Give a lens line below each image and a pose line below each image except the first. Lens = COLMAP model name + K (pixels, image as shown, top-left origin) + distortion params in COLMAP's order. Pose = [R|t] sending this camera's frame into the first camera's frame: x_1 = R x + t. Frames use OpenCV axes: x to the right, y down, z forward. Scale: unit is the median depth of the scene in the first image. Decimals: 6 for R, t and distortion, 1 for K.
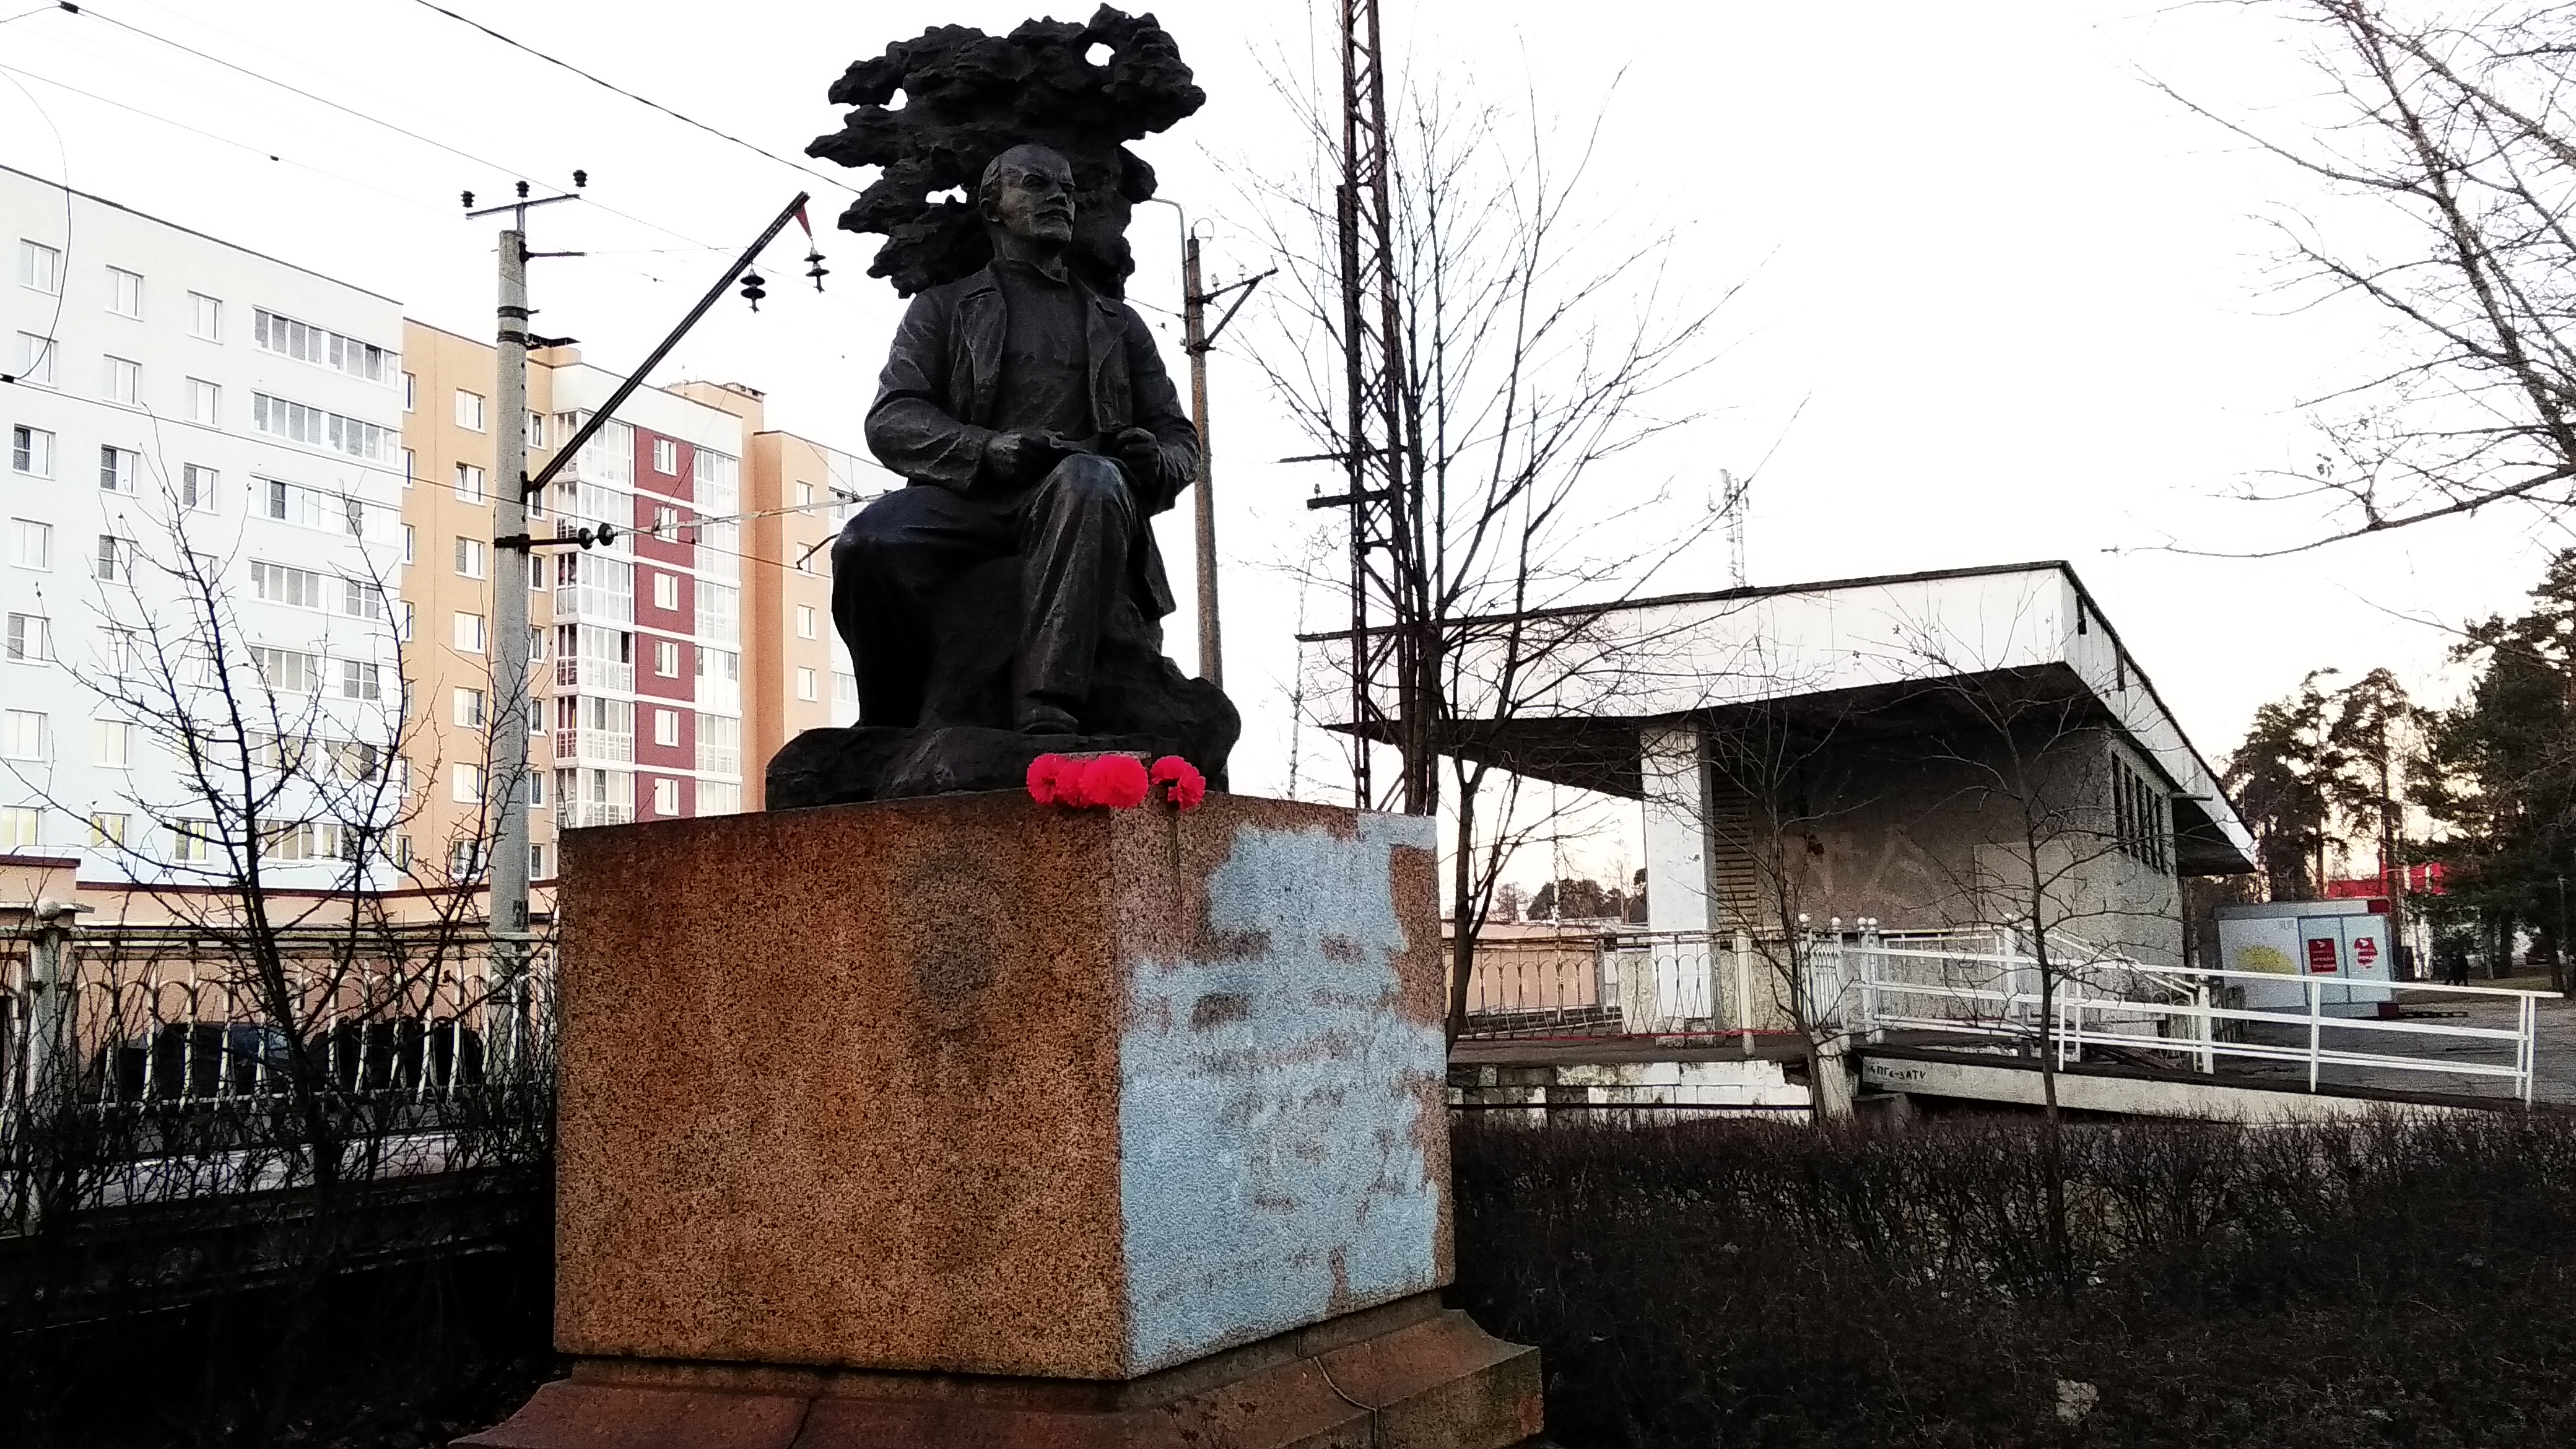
lens RADIAL K [[2370.0, 0, 1228.7], [0, 2370.0, 710.4], [0, 0, 1]] dist [0.056219, -0.011955]
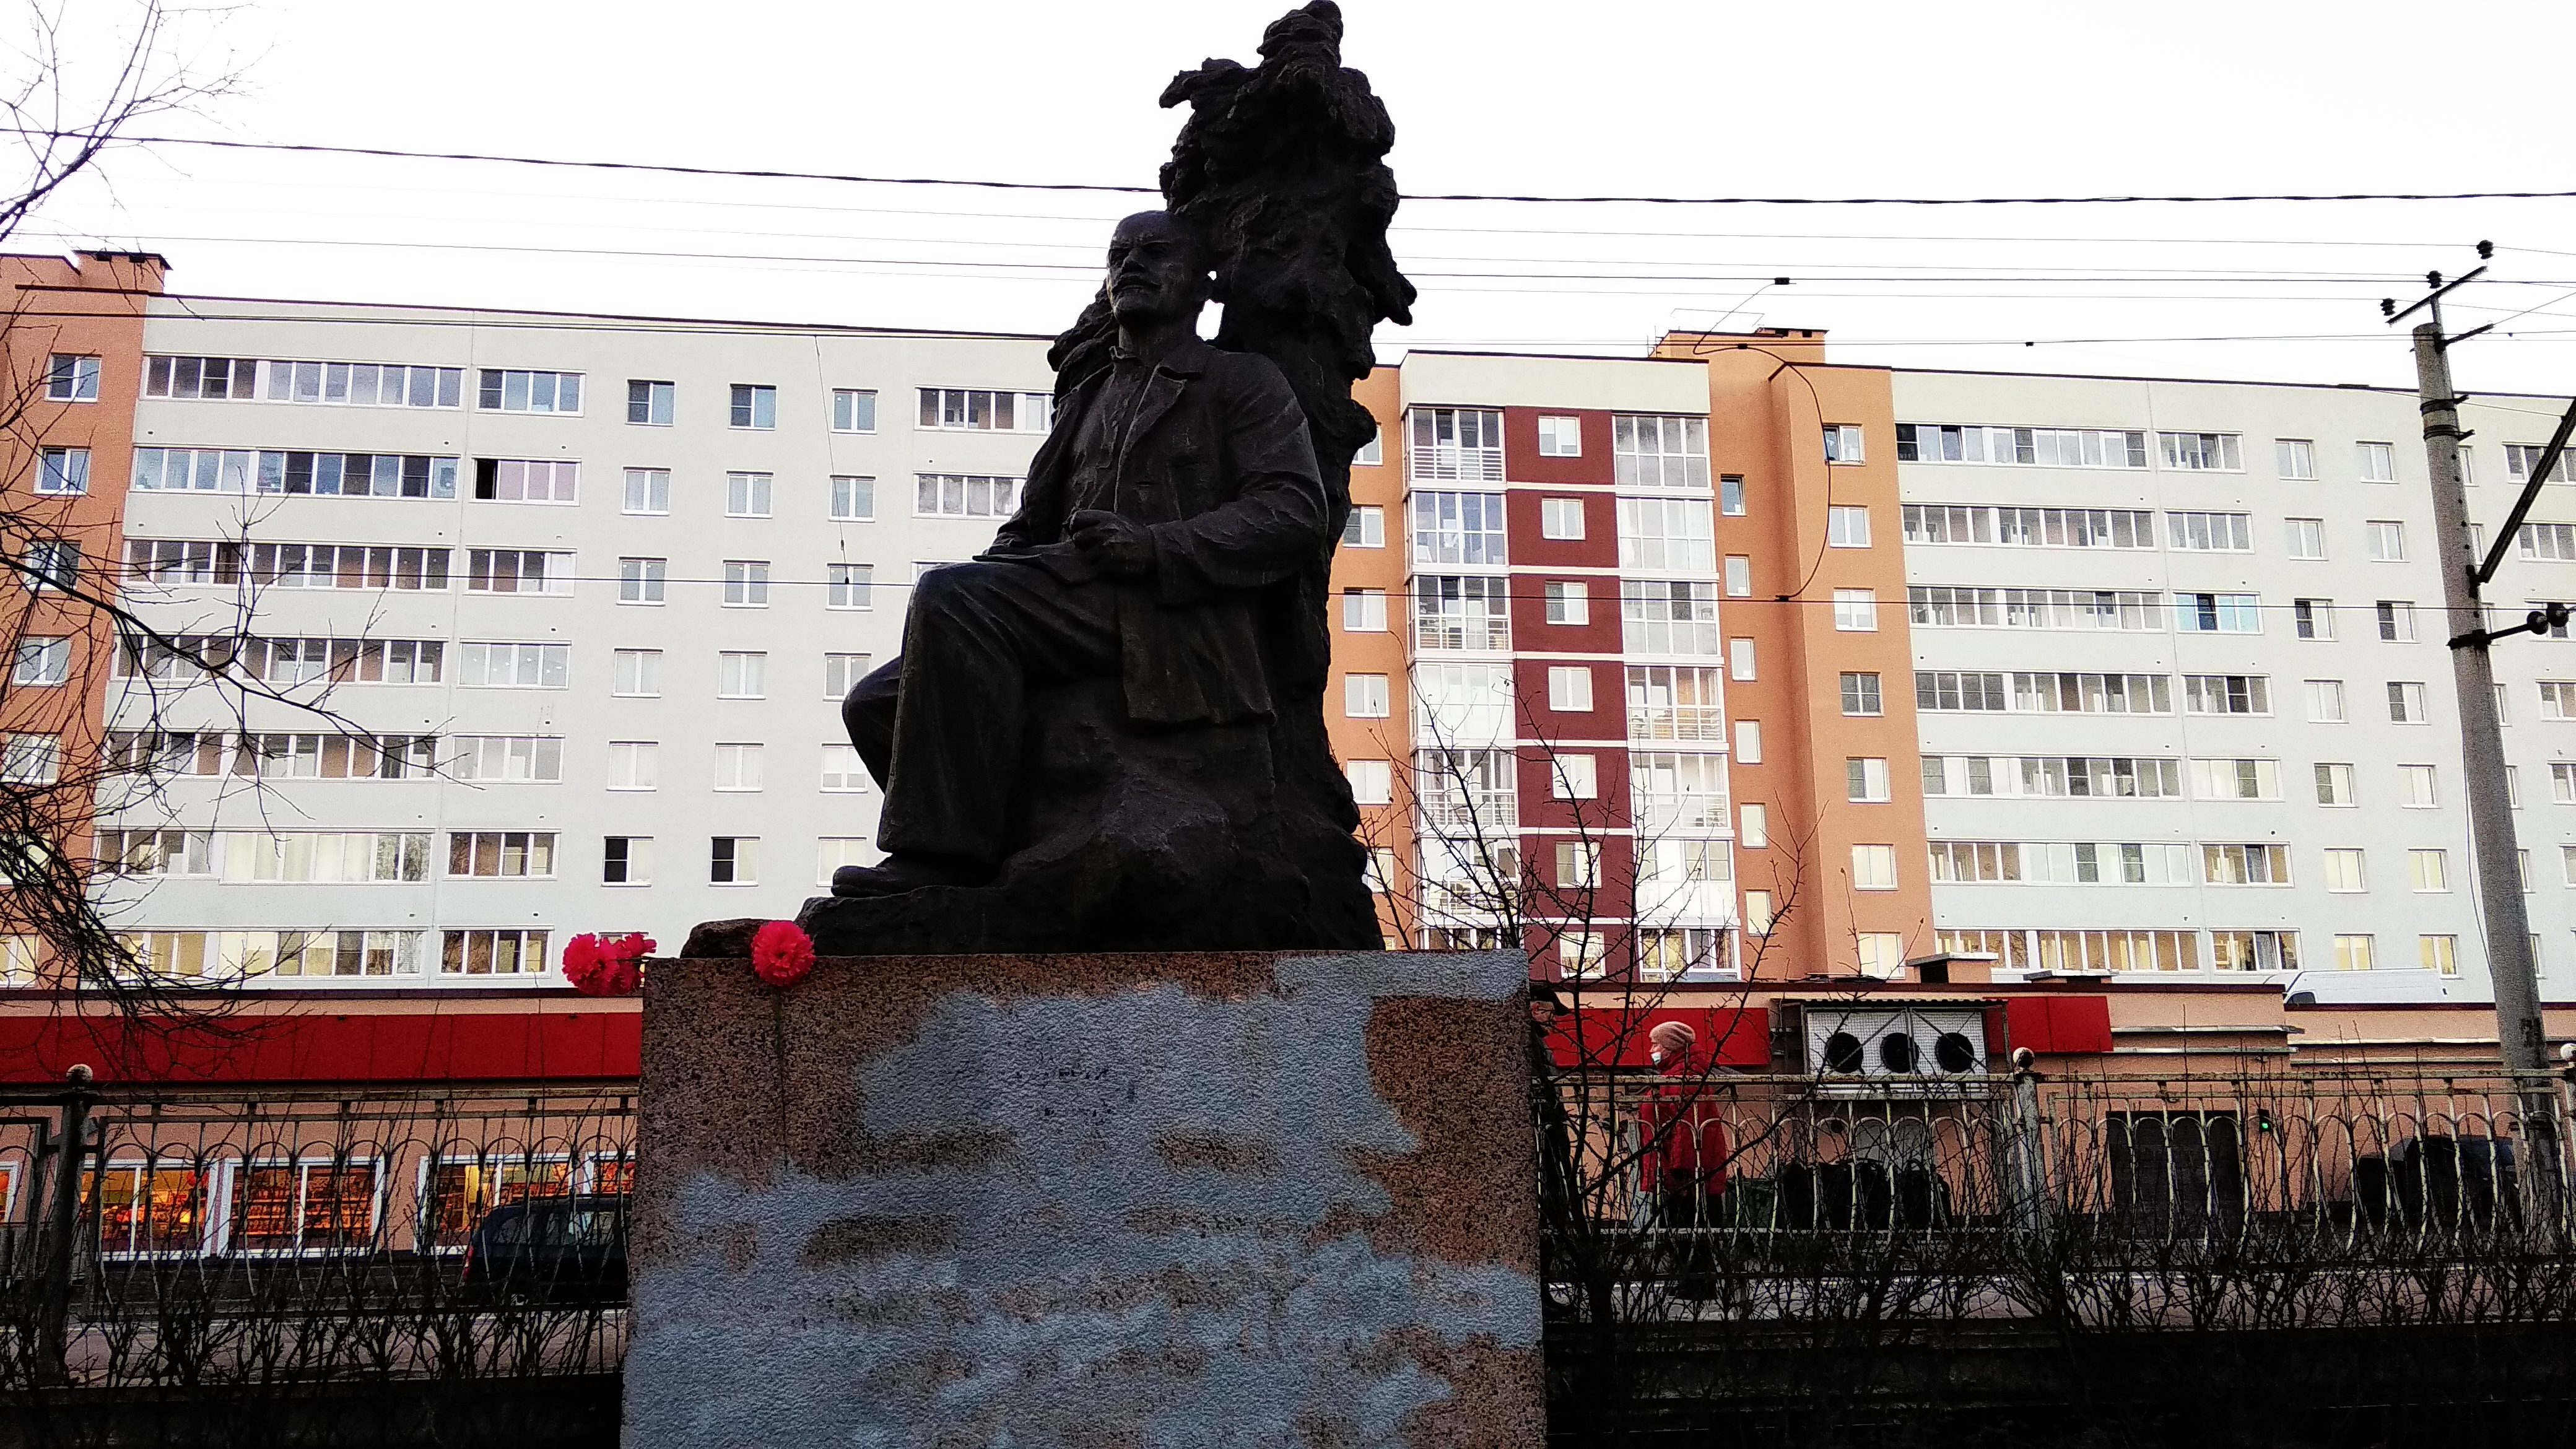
lens RADIAL K [[2082.7, 0, 1292.7], [0, 2082.7, 633.4], [0, 0, 1]] dist [0.041279, -0.003008]
pose [[0.542254, -0.182873, -0.820072, 0.170022], [0.098499, 0.983133, -0.154104, 0.012538], [0.834421, 0.002788, 0.551120, 0.183988]]
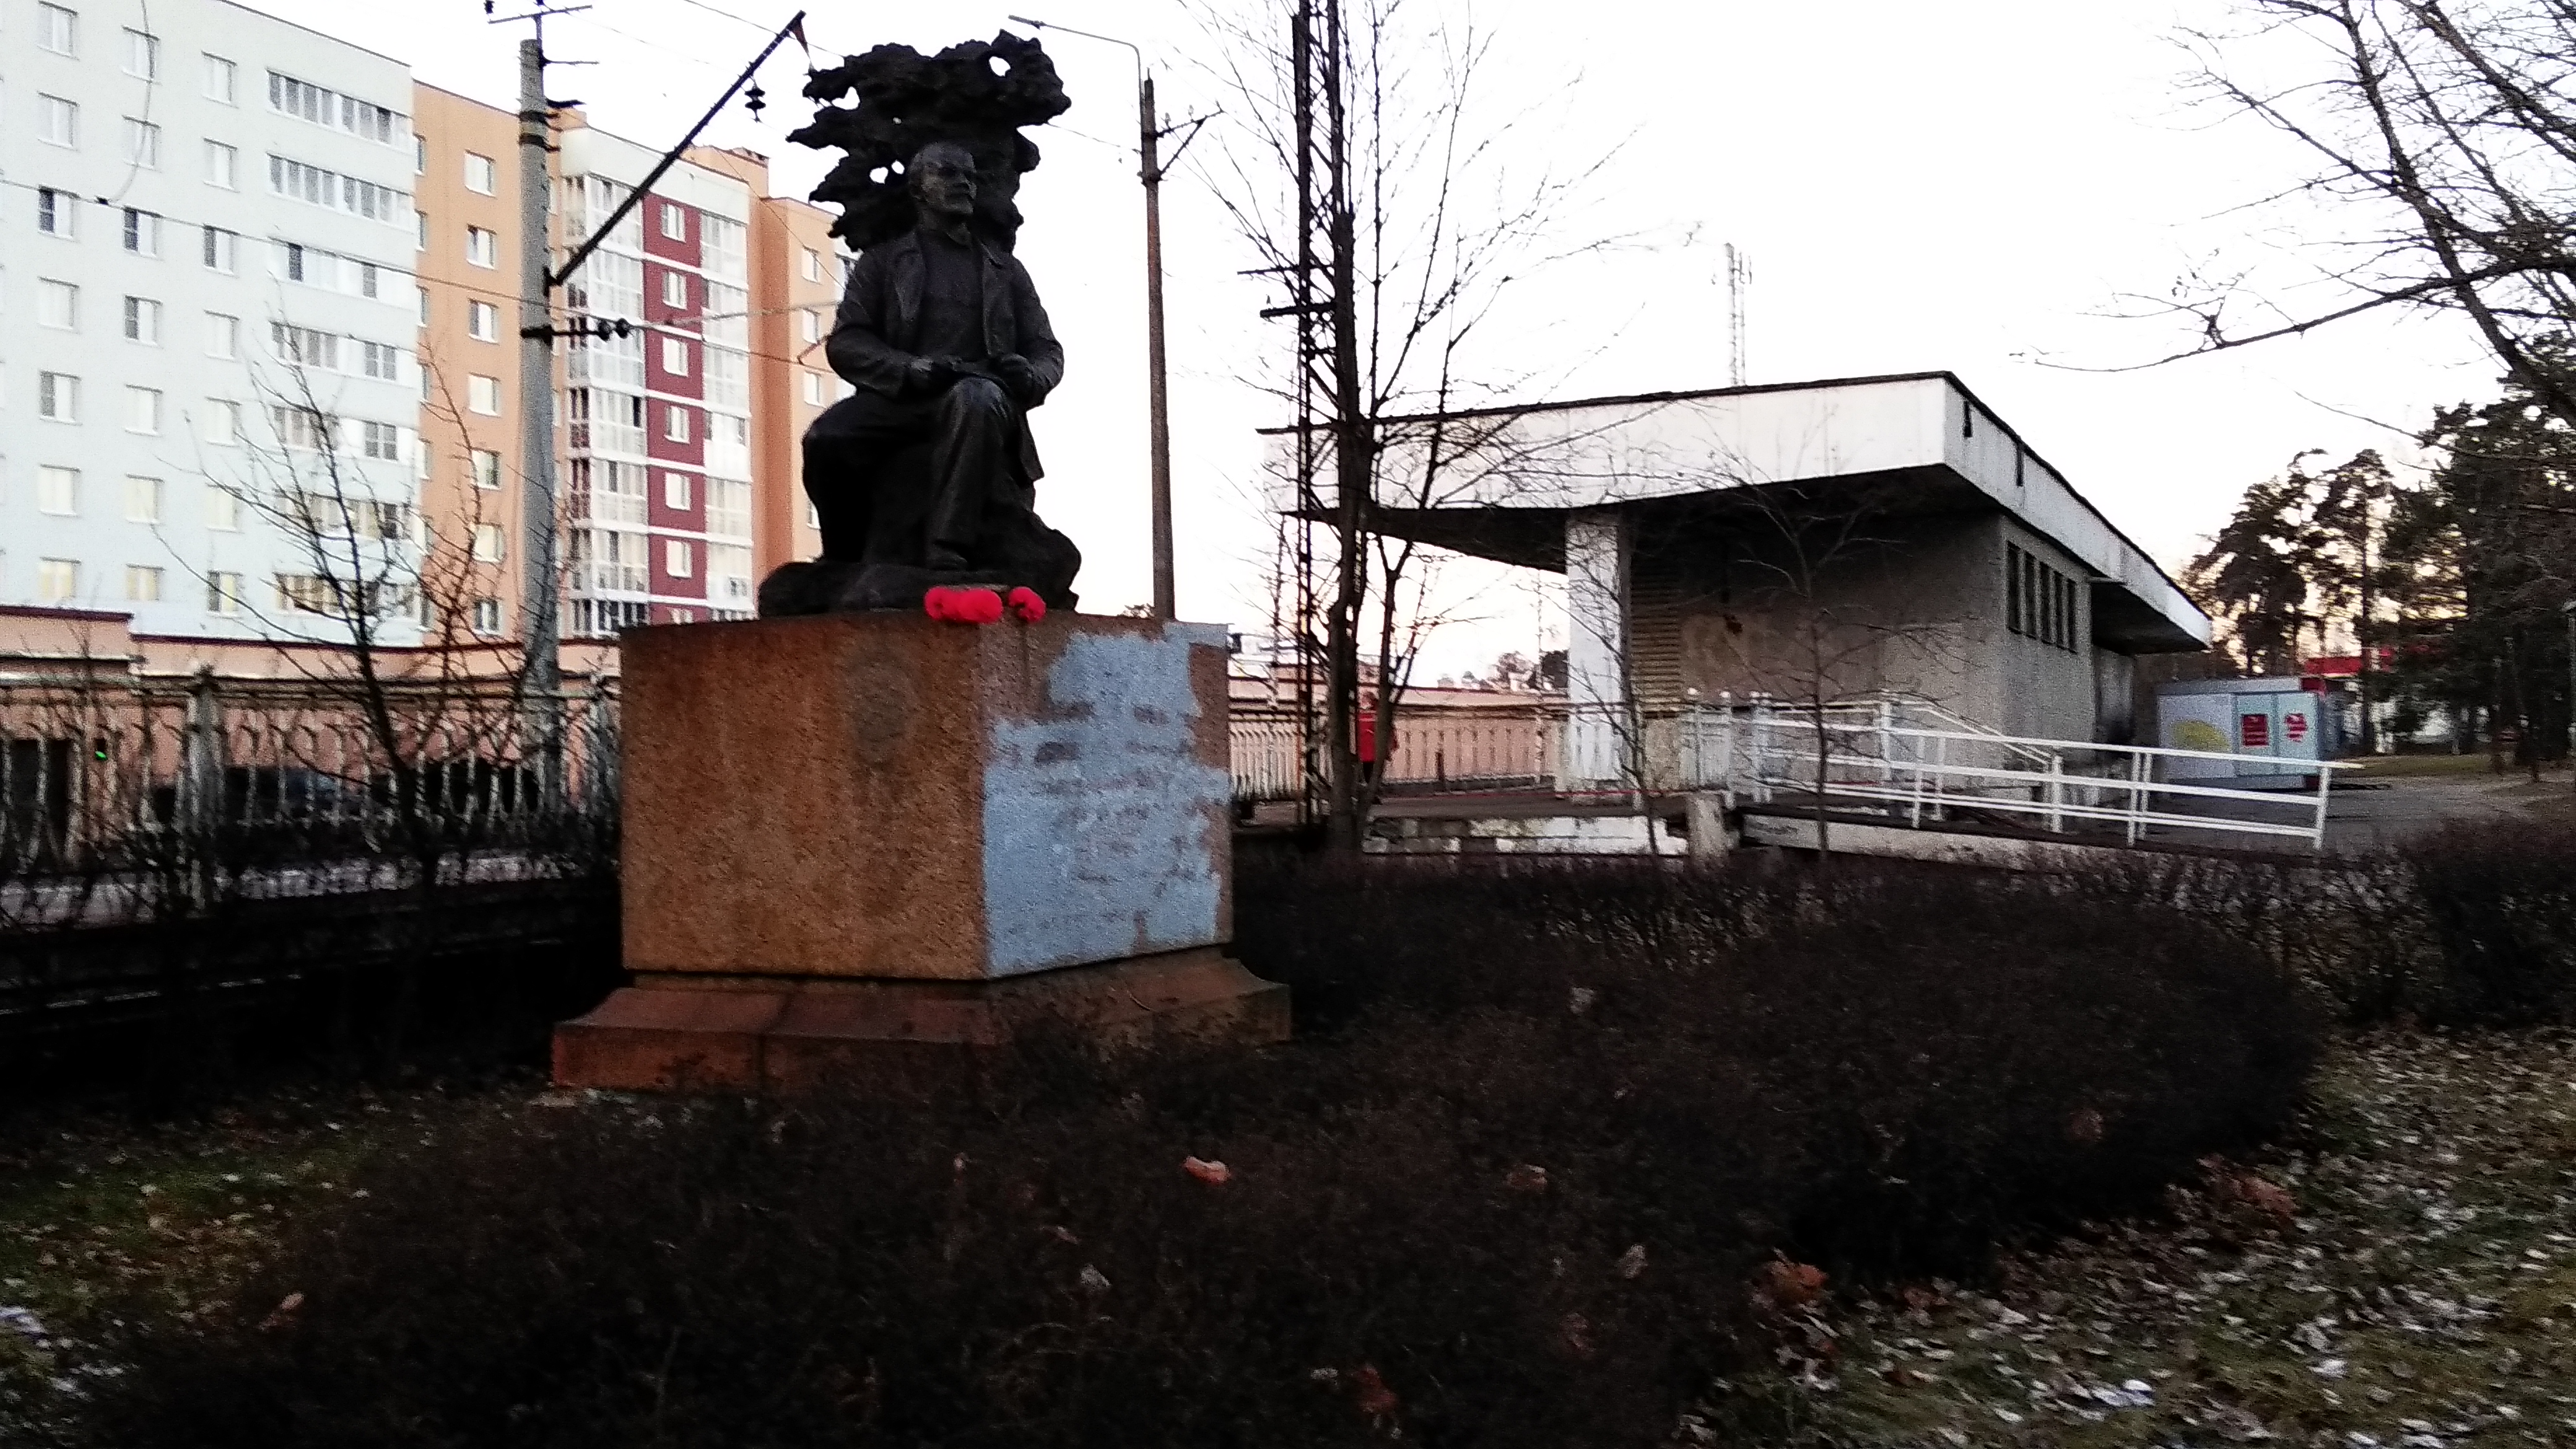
lens RADIAL K [[2370.0, 0, 1228.7], [0, 2370.0, 710.4], [0, 0, 1]] dist [0.056219, -0.011955]
pose [[0.999909, 0.012954, -0.003706, 0.028397], [-0.012524, 0.995007, 0.099012, -0.013534], [0.004970, -0.098957, 0.995079, -0.129938]]
